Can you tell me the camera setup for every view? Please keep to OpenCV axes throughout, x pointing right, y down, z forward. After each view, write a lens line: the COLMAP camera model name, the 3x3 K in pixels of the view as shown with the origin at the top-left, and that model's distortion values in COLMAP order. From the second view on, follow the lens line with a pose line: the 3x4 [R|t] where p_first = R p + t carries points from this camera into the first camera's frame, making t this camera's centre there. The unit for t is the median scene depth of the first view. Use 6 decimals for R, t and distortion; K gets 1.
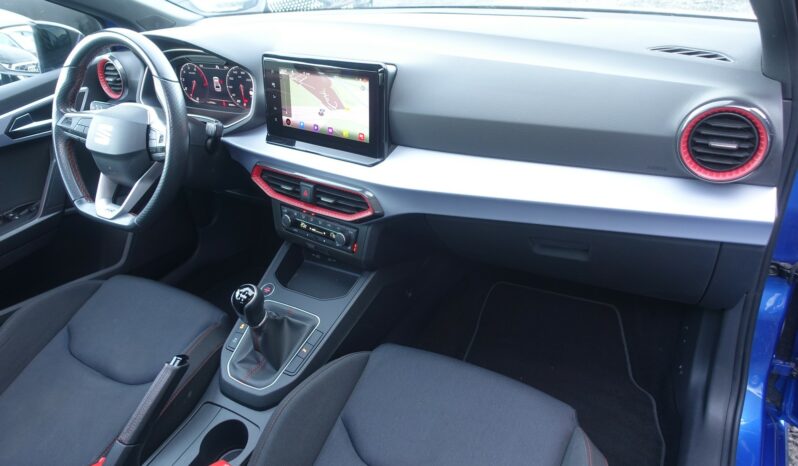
lens RADIAL K [[546.8, 0, 395.0], [0, 546.8, 231.9], [0, 0, 1]] dist [-0.009190, -0.002211]
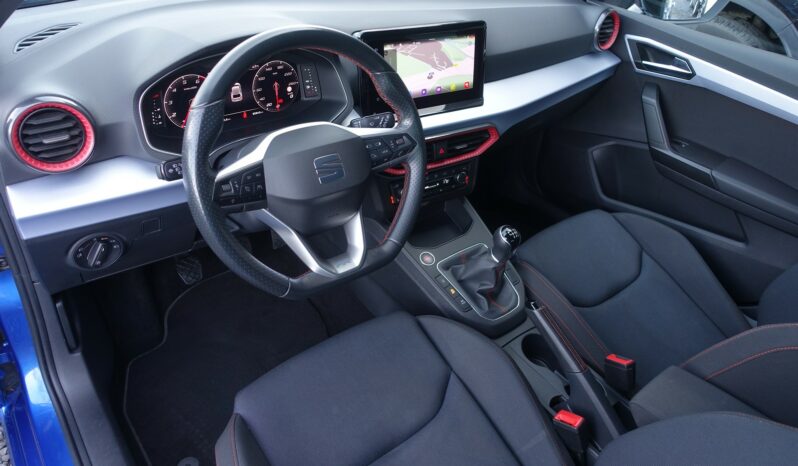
lens RADIAL K [[546.8, 0, 396.1], [0, 546.8, 234.6], [0, 0, 1]] dist [-0.009190, -0.002211]
pose [[0.339933, -0.449151, 0.826262, -1.199200], [0.385900, 0.867827, 0.312982, -0.309606], [-0.857629, 0.212462, 0.468330, 0.608475]]
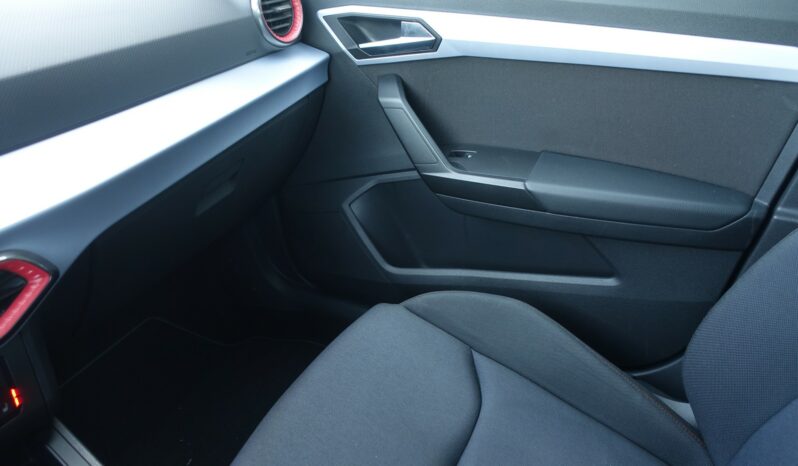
lens RADIAL K [[546.8, 0, 398.5], [0, 546.8, 230.9], [0, 0, 1]] dist [-0.009190, -0.002211]
pose [[-0.044860, -0.405100, 0.913171, -0.477940], [0.584449, 0.730691, 0.352860, -0.053106], [-0.810189, 0.549531, 0.203981, 0.560638]]
